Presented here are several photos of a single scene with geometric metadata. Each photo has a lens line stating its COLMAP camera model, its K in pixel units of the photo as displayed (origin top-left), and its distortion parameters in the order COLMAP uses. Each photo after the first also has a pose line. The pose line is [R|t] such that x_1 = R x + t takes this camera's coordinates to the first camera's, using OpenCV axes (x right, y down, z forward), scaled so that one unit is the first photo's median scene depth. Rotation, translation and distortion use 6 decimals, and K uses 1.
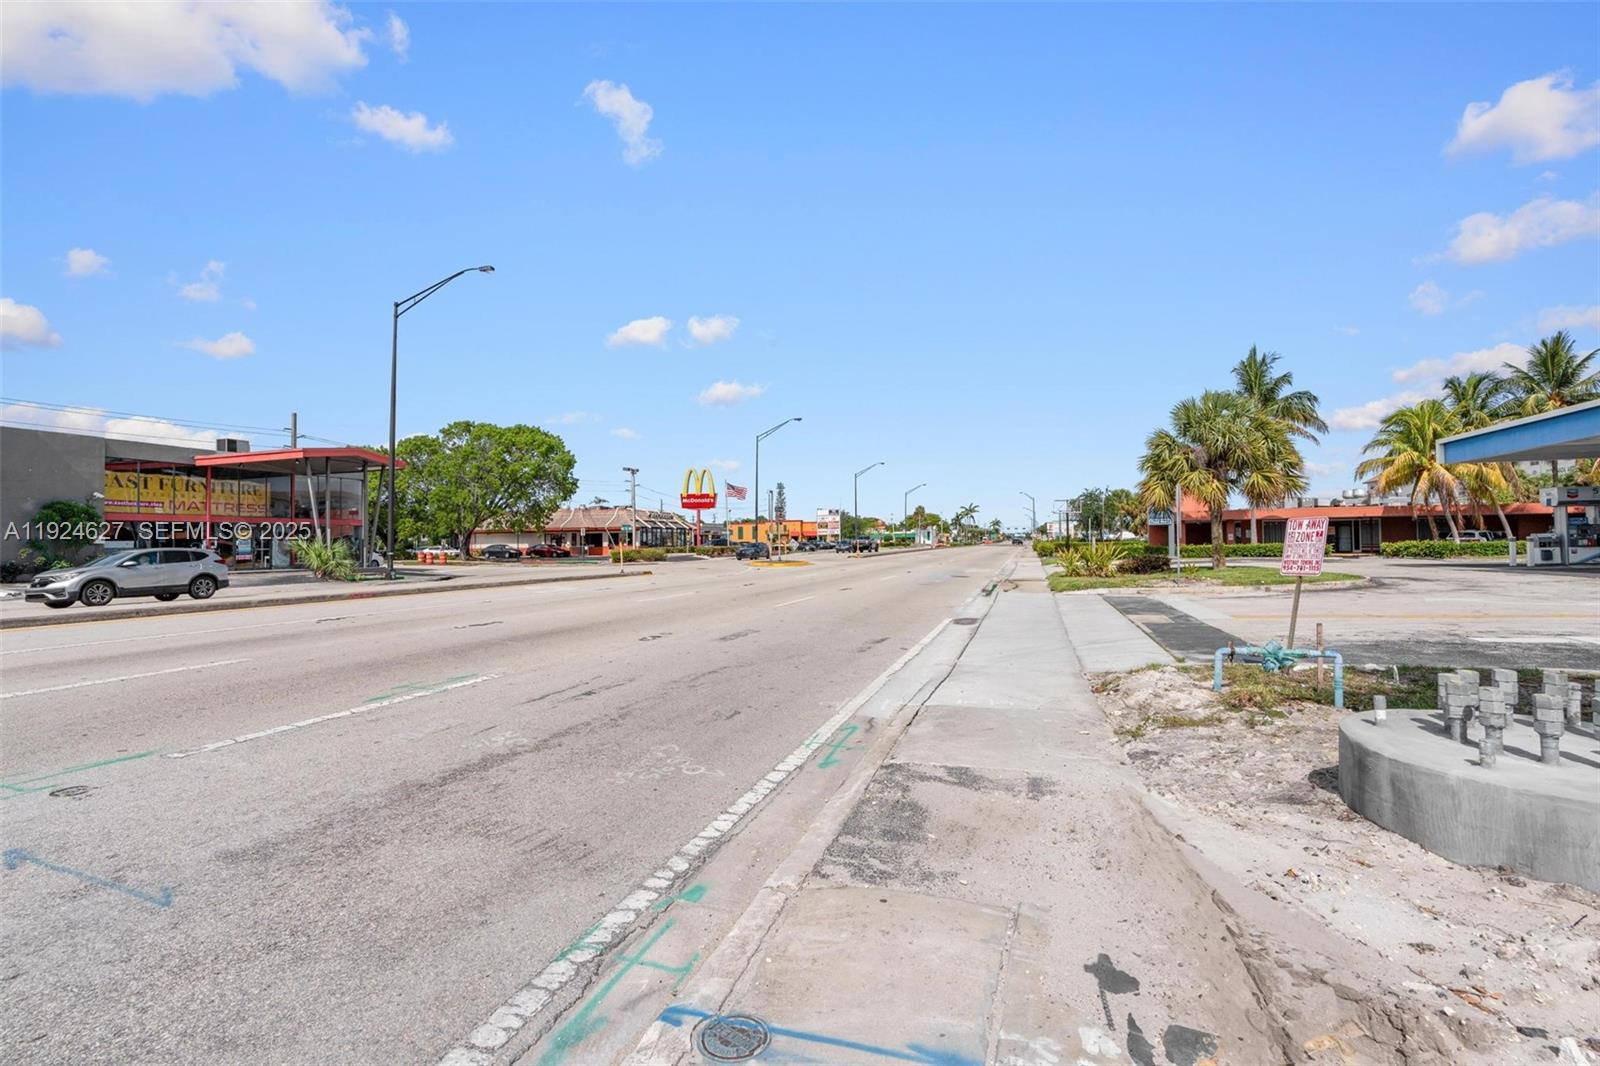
lens RADIAL K [[720.9, 0, 795.2], [0, 720.9, 526.8], [0, 0, 1]] dist [-0.002494, 0.001710]
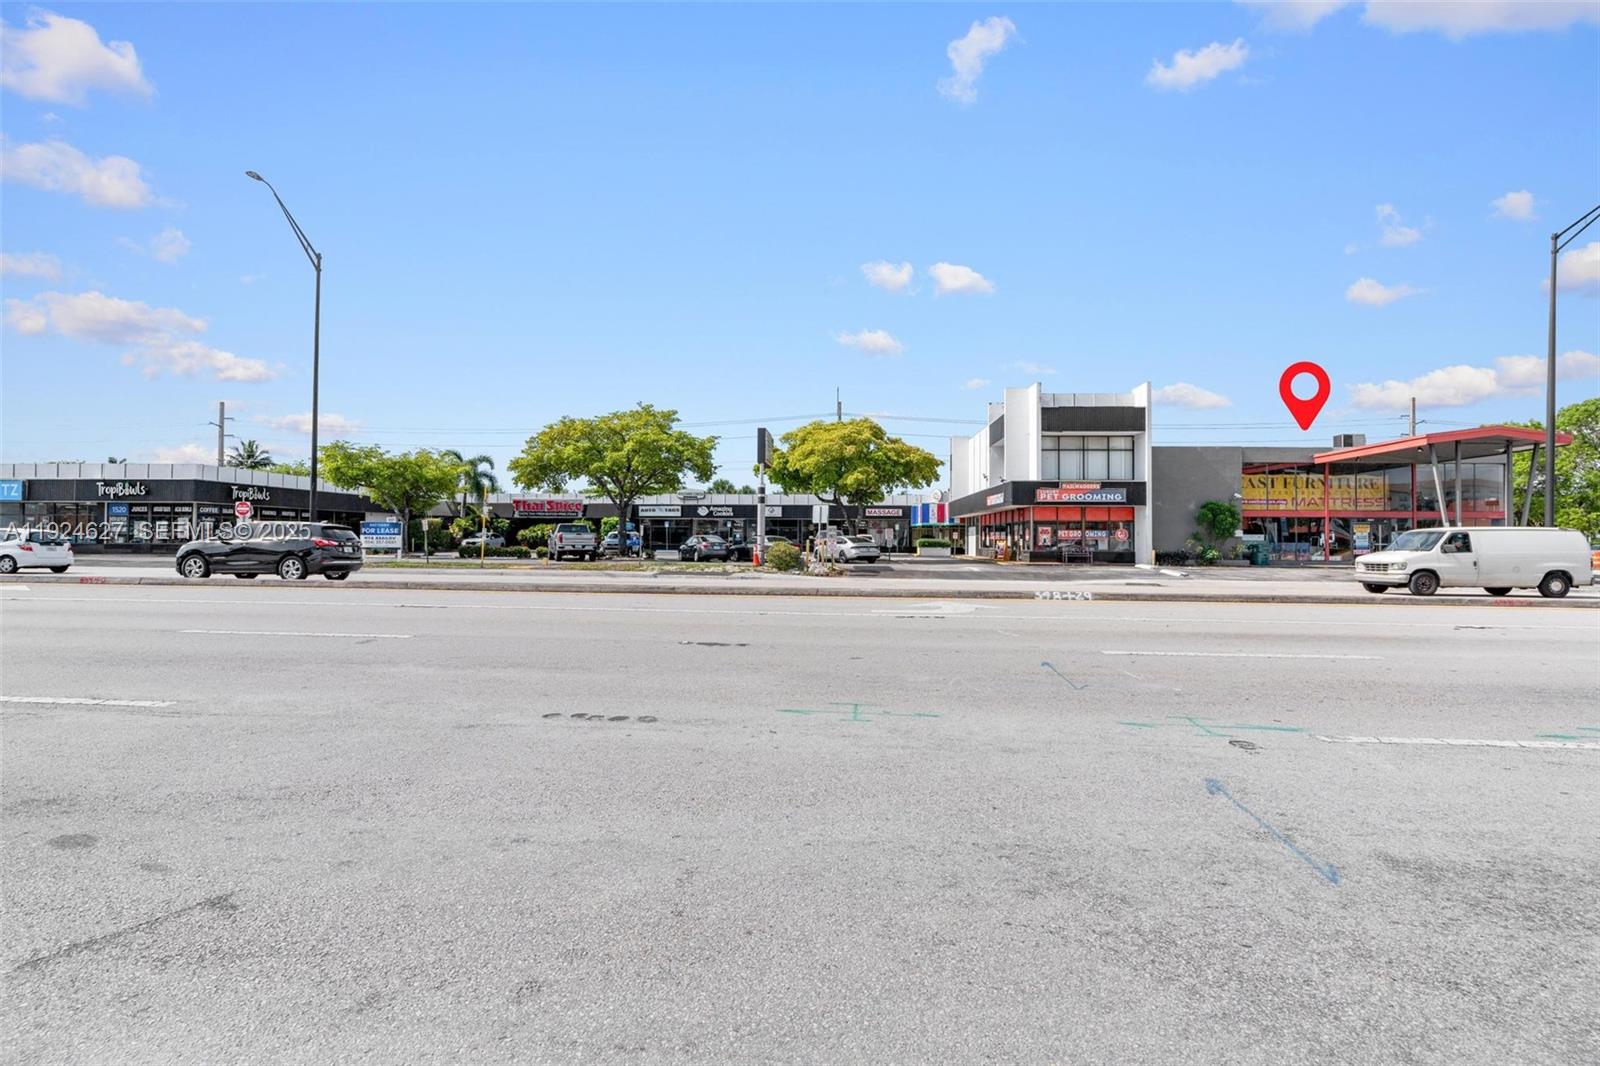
lens RADIAL K [[720.9, 0, 795.2], [0, 720.9, 526.8], [0, 0, 1]] dist [-0.002494, 0.001710]
pose [[0.251006, -0.001627, -0.967984, -0.003275], [0.009184, 0.999958, 0.000700, -0.000159], [0.967942, -0.009066, 0.251010, -0.001515]]
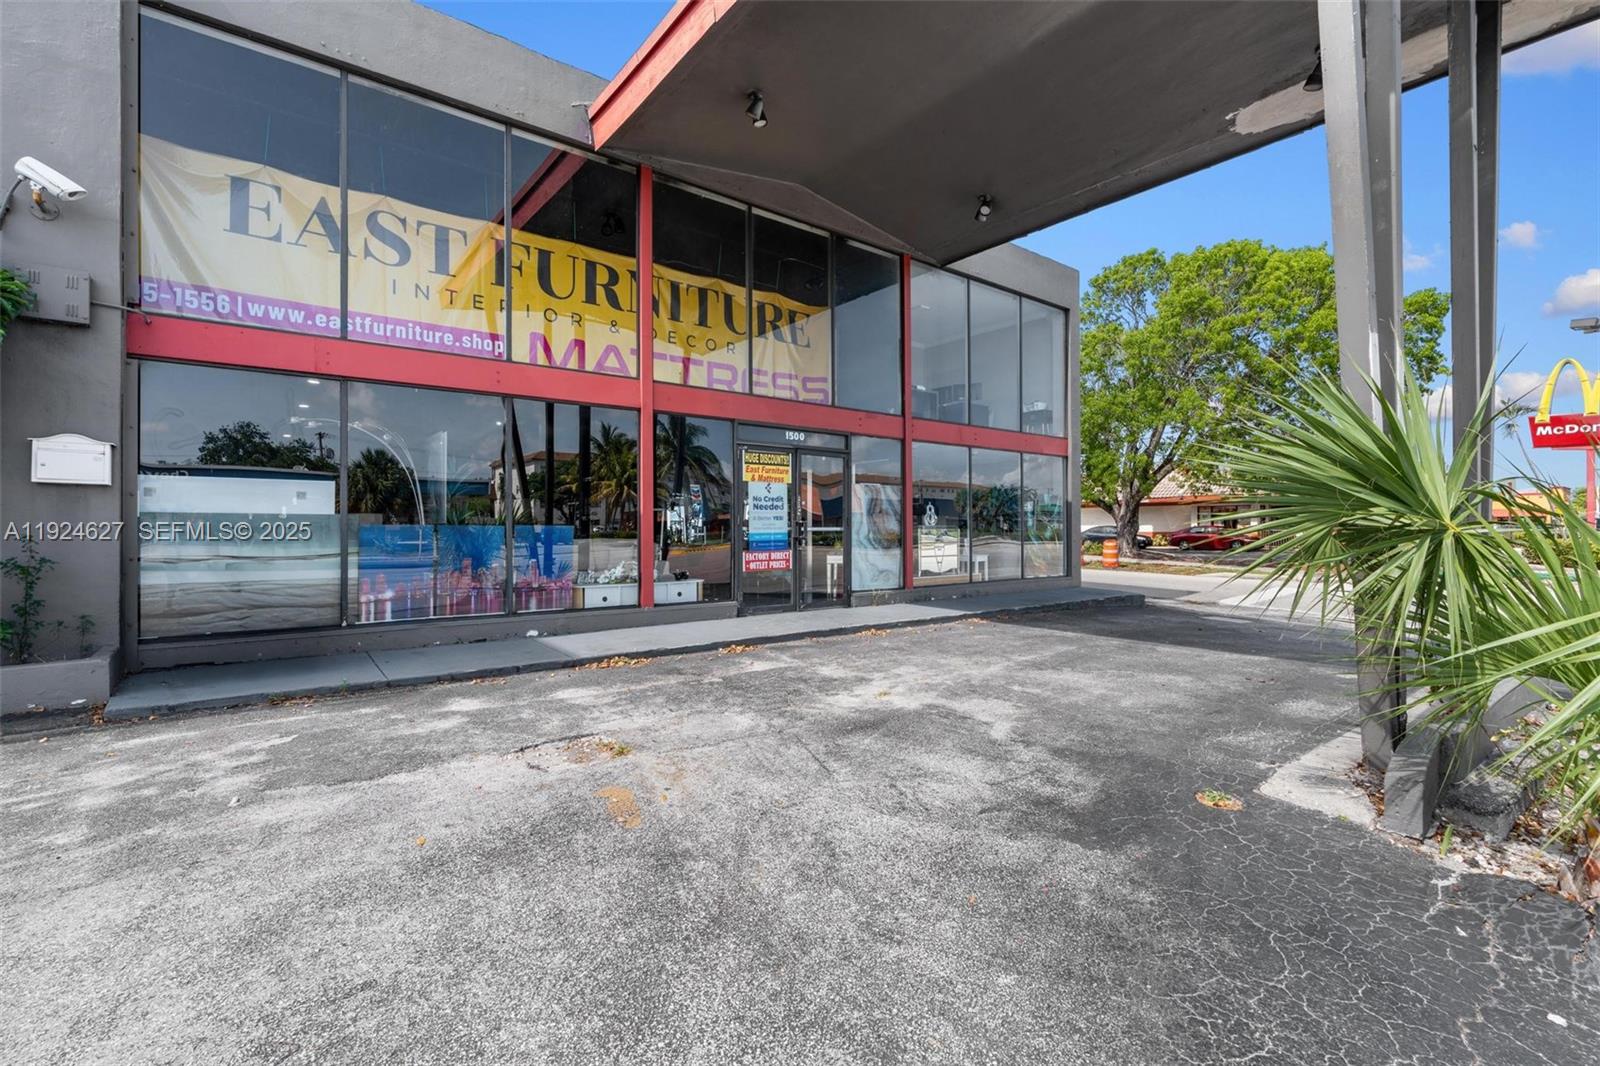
lens RADIAL K [[720.9, 0, 795.2], [0, 720.9, 526.8], [0, 0, 1]] dist [-0.002494, 0.001710]
pose [[0.824410, 0.008246, -0.565933, -0.774026], [0.004544, 0.999765, 0.021186, 0.031970], [0.565975, -0.020037, 0.824179, 1.005921]]
